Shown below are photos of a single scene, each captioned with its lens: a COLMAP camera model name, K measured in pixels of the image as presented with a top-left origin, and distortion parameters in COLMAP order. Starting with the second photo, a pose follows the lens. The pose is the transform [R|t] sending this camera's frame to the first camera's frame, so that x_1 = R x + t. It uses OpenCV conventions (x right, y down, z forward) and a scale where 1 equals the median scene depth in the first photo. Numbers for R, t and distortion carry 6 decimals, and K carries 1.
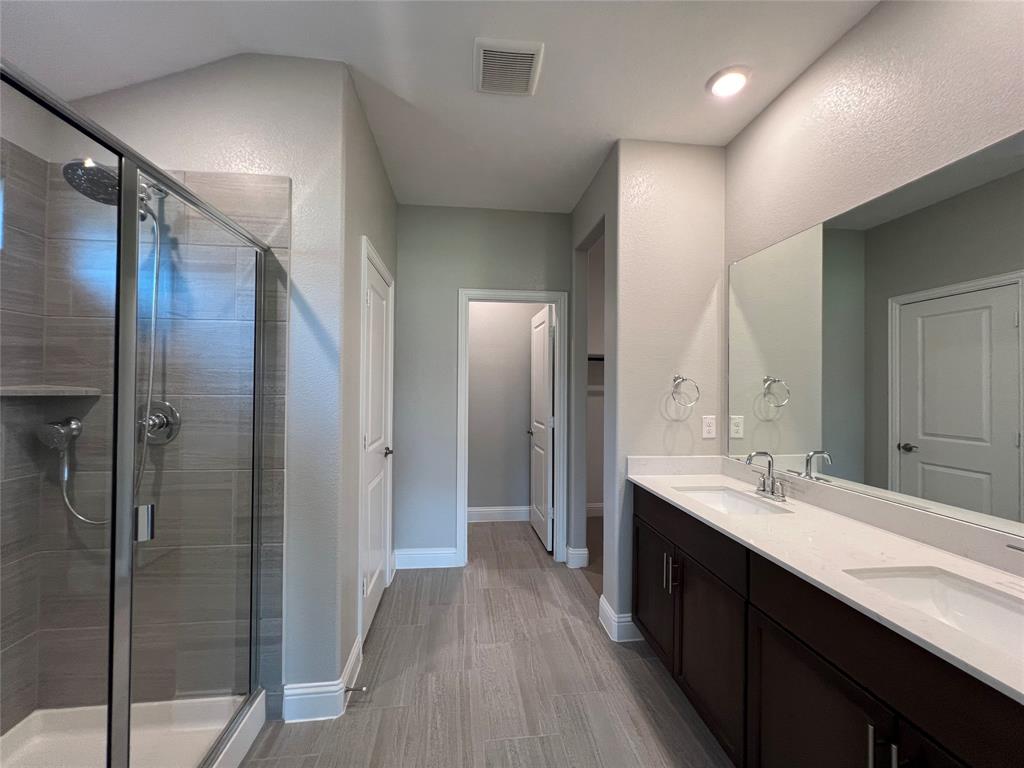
lens RADIAL K [[412.8, 0, 509.0], [0, 412.8, 381.8], [0, 0, 1]] dist [-0.002149, 0.000906]
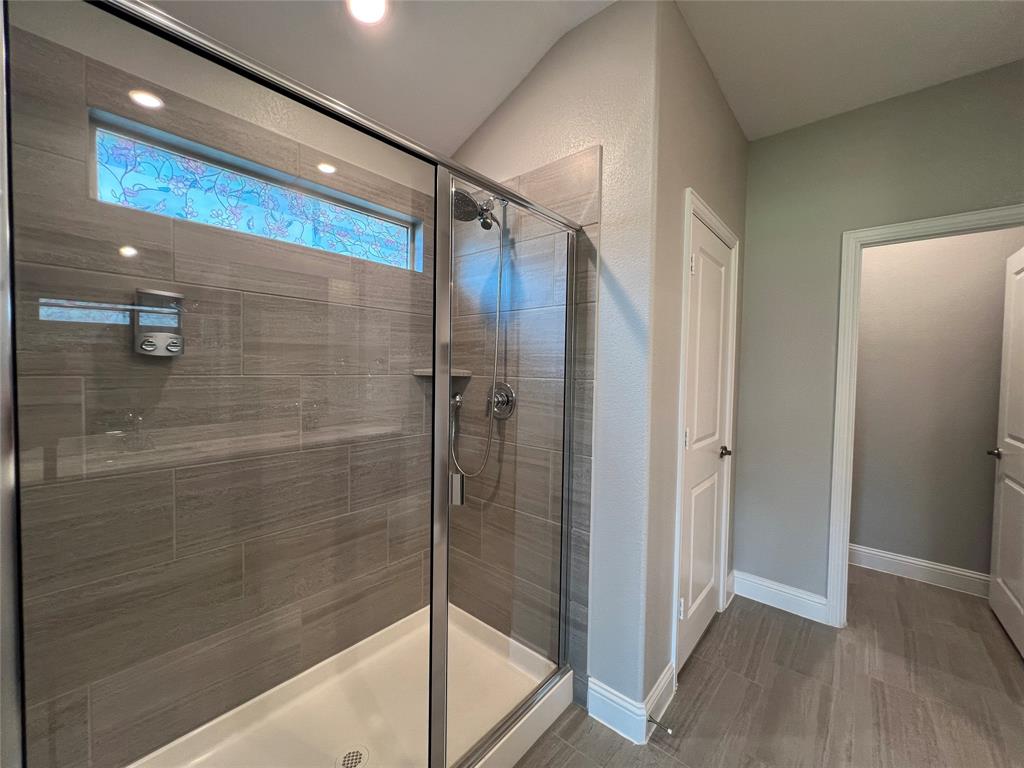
lens RADIAL K [[412.8, 0, 507.7], [0, 412.8, 381.6], [0, 0, 1]] dist [-0.002149, 0.000906]
pose [[0.678225, 0.029555, -0.734260, 0.022053], [-0.004294, 0.999333, 0.036258, 0.002345], [0.734842, -0.021438, 0.677900, 0.208344]]
